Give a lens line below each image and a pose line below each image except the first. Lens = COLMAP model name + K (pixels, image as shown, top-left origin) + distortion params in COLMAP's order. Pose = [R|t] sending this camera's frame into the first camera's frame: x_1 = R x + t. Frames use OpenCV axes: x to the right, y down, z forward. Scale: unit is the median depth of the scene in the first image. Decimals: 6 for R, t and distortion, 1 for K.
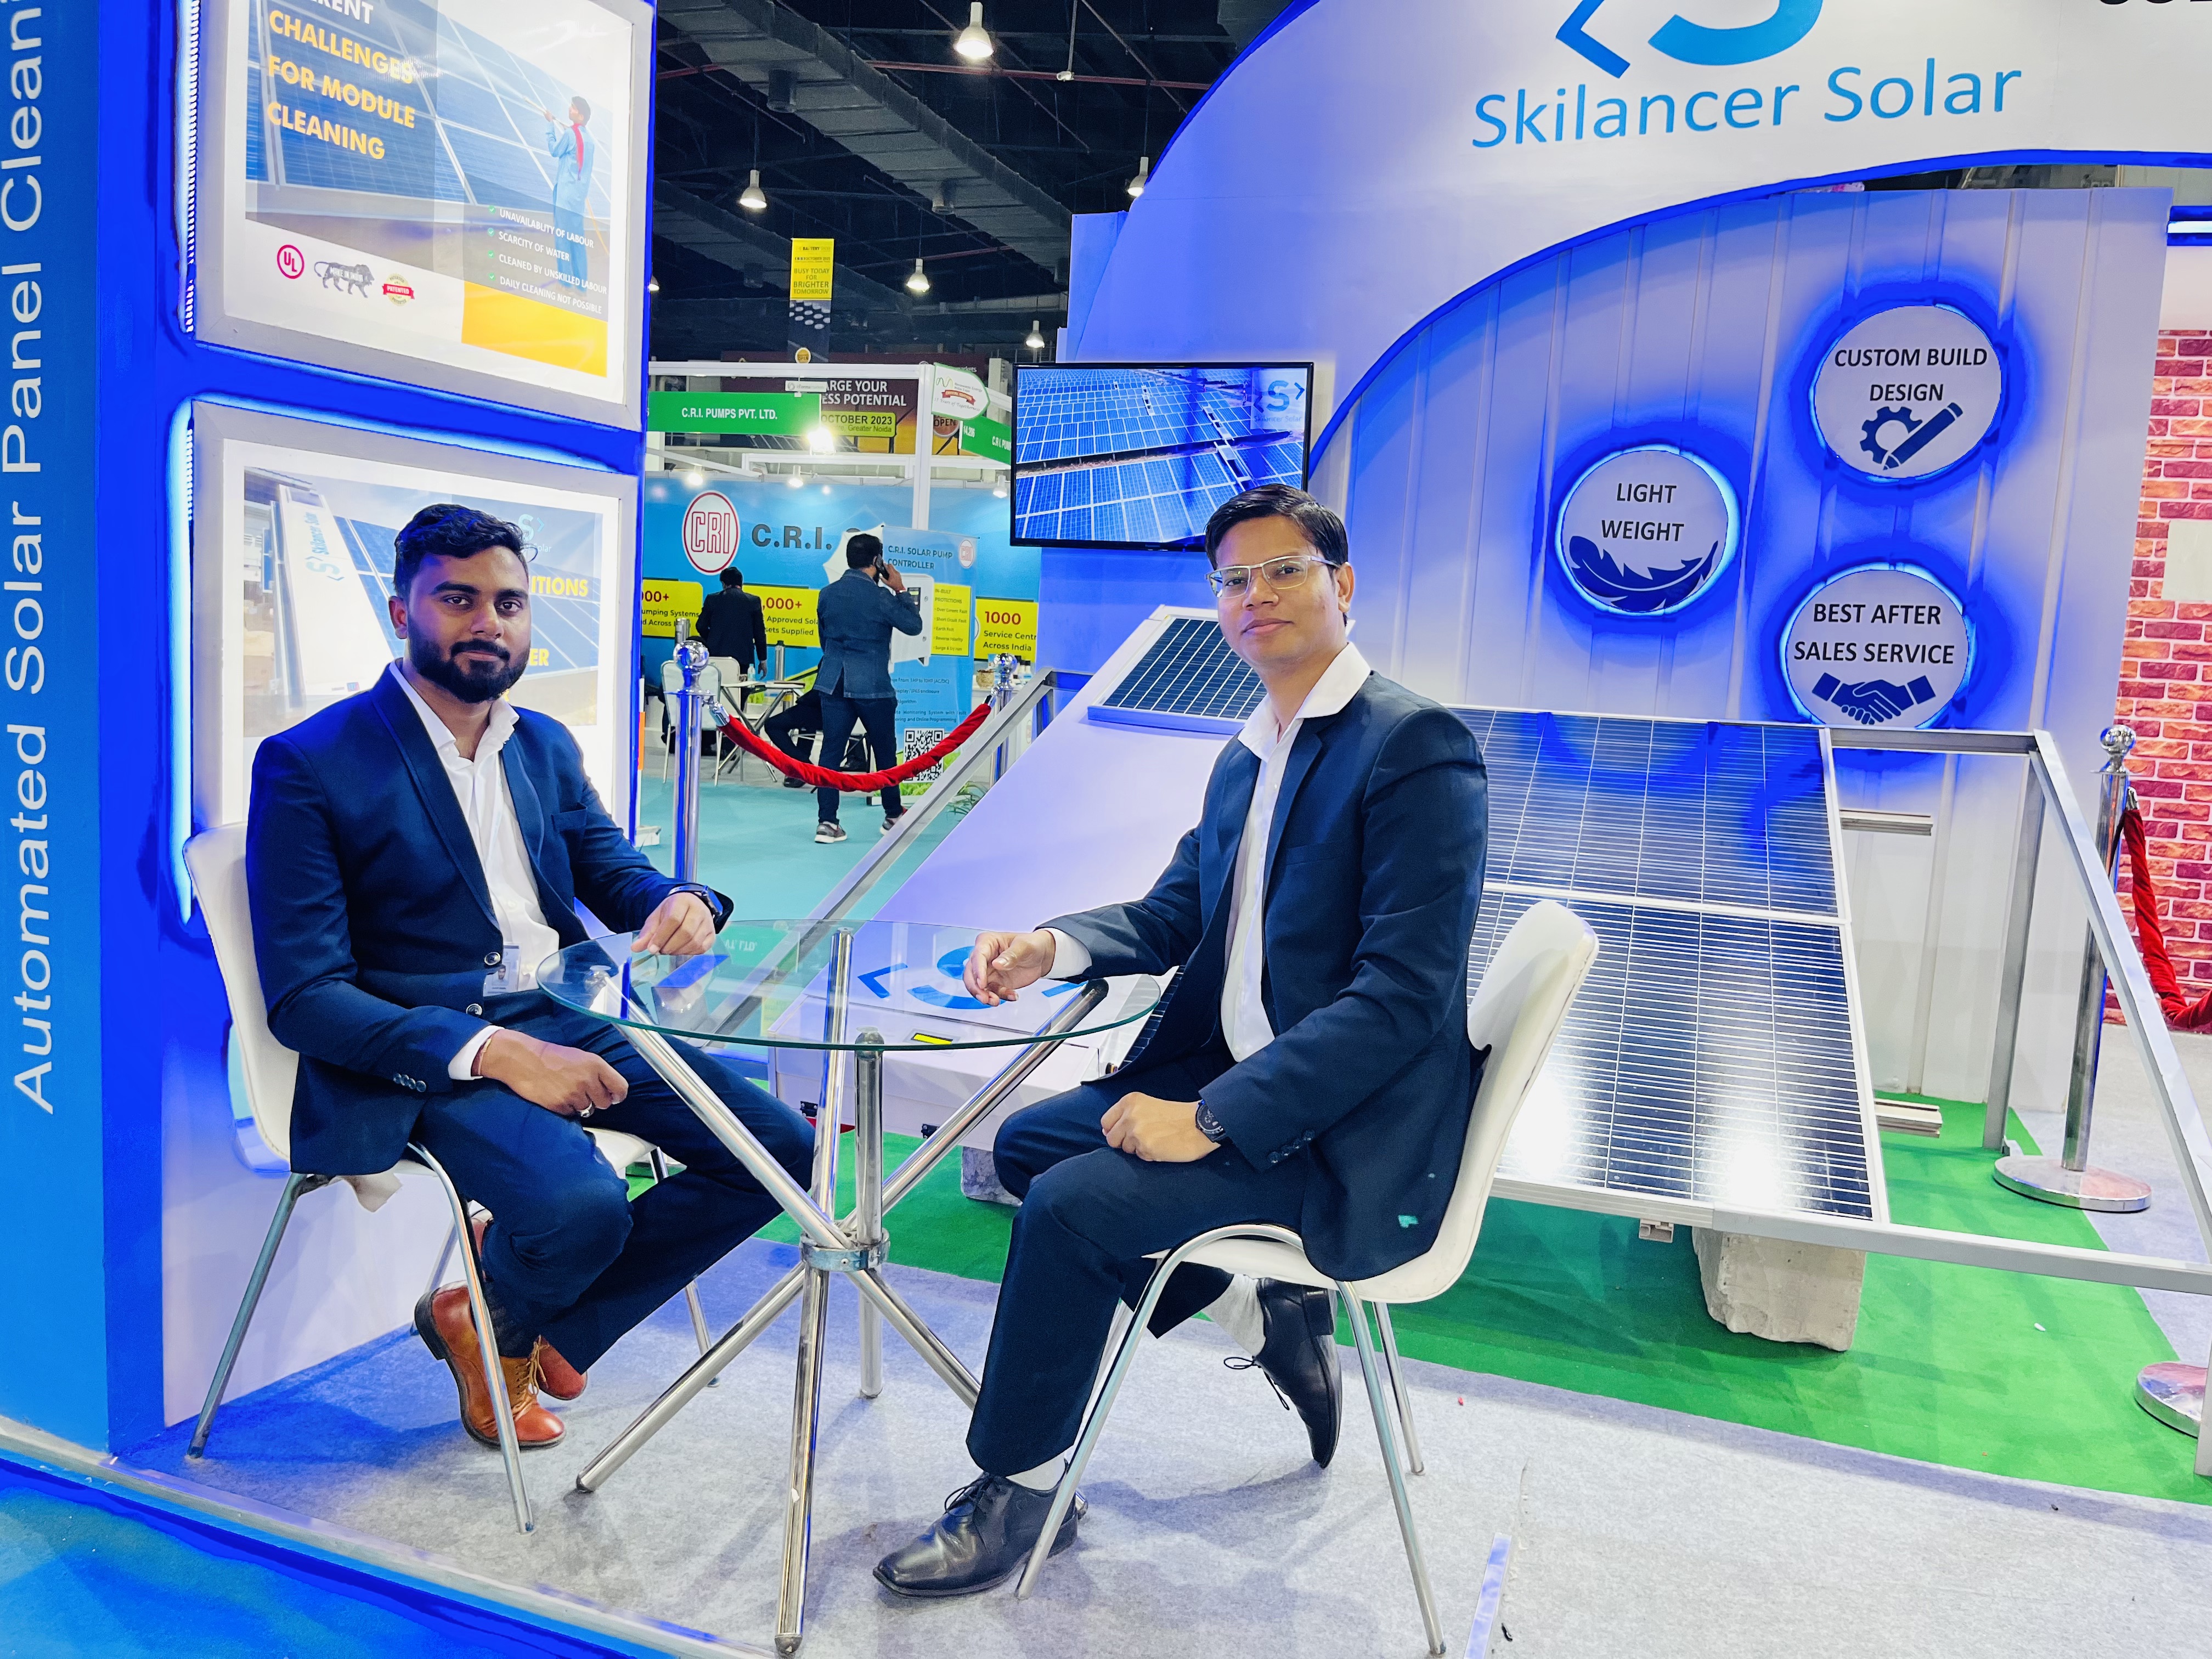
lens RADIAL K [[1745.9, 0, 1106.0], [0, 1745.9, 829.5], [0, 0, 1]] dist [0.015500, -0.080899]
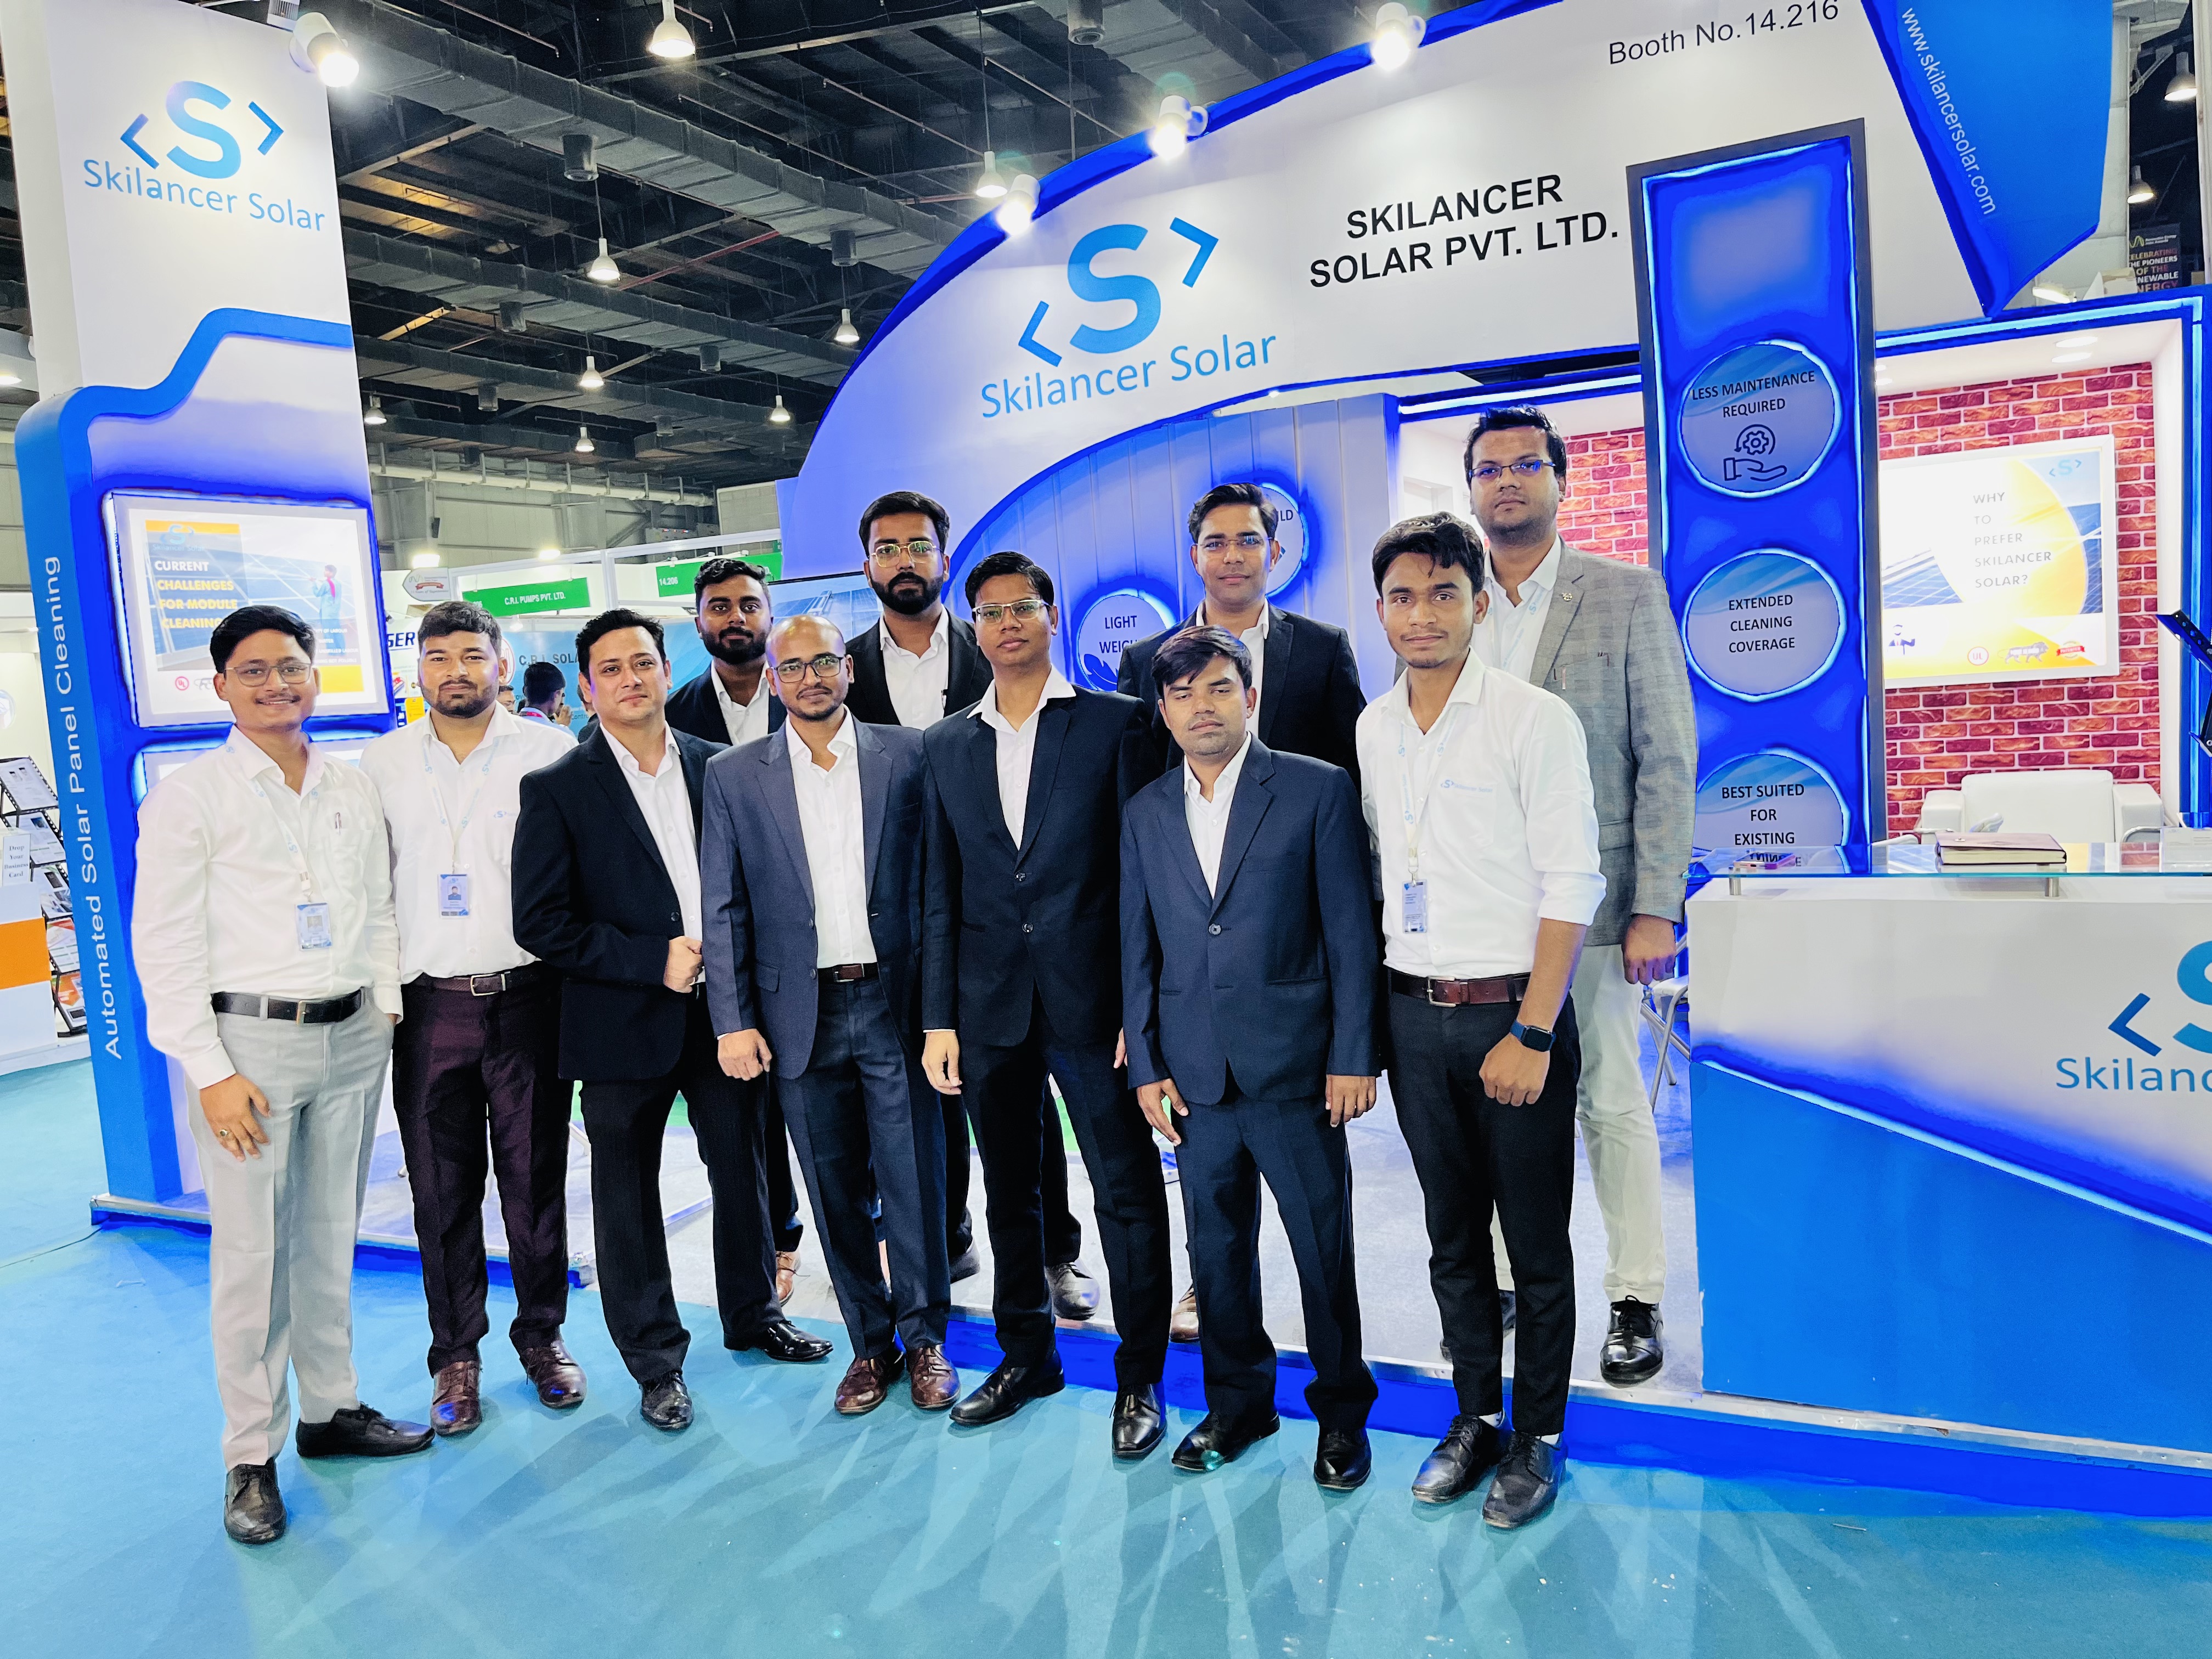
lens RADIAL K [[1745.9, 0, 1106.0], [0, 1745.9, 829.5], [0, 0, 1]] dist [0.015500, -0.080899]
pose [[0.983503, -0.108267, -0.144913, 0.539146], [0.106053, 0.994096, -0.022938, 0.025065], [0.146541, 0.007191, 0.989179, -0.566704]]
